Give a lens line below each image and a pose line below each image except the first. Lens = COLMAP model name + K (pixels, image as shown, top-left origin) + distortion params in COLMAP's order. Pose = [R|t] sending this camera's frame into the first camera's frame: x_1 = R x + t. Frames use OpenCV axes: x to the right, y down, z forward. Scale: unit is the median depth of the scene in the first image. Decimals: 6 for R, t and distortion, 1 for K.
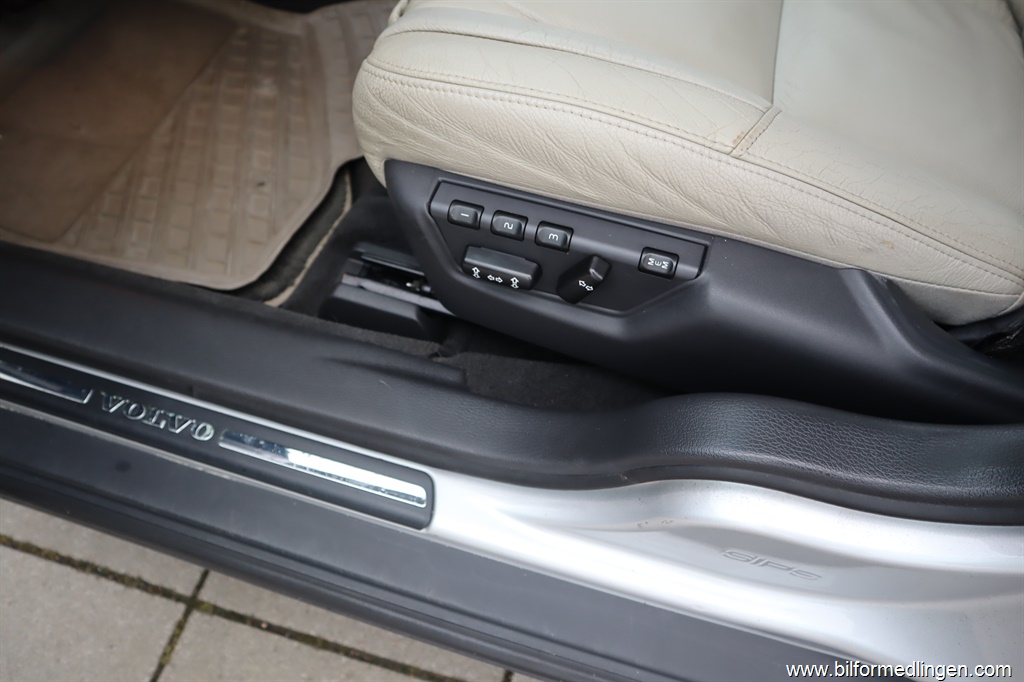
lens RADIAL K [[712.0, 0, 512.0], [0, 712.0, 341.0], [0, 0, 1]] dist [-0.130901, 0.083622]
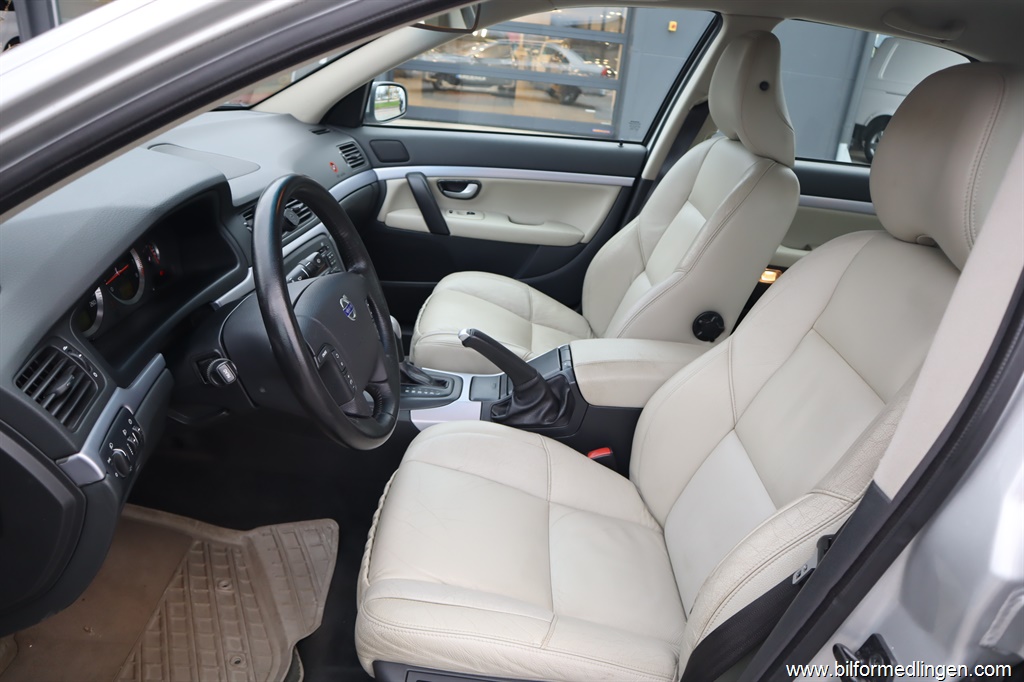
lens RADIAL K [[712.0, 0, 512.0], [0, 712.0, 341.0], [0, 0, 1]] dist [-0.130901, 0.083622]
pose [[0.957551, -0.015319, 0.287858, -0.208428], [0.159545, 0.859859, -0.484962, -0.013148], [-0.240088, 0.510302, 0.825802, -0.683914]]
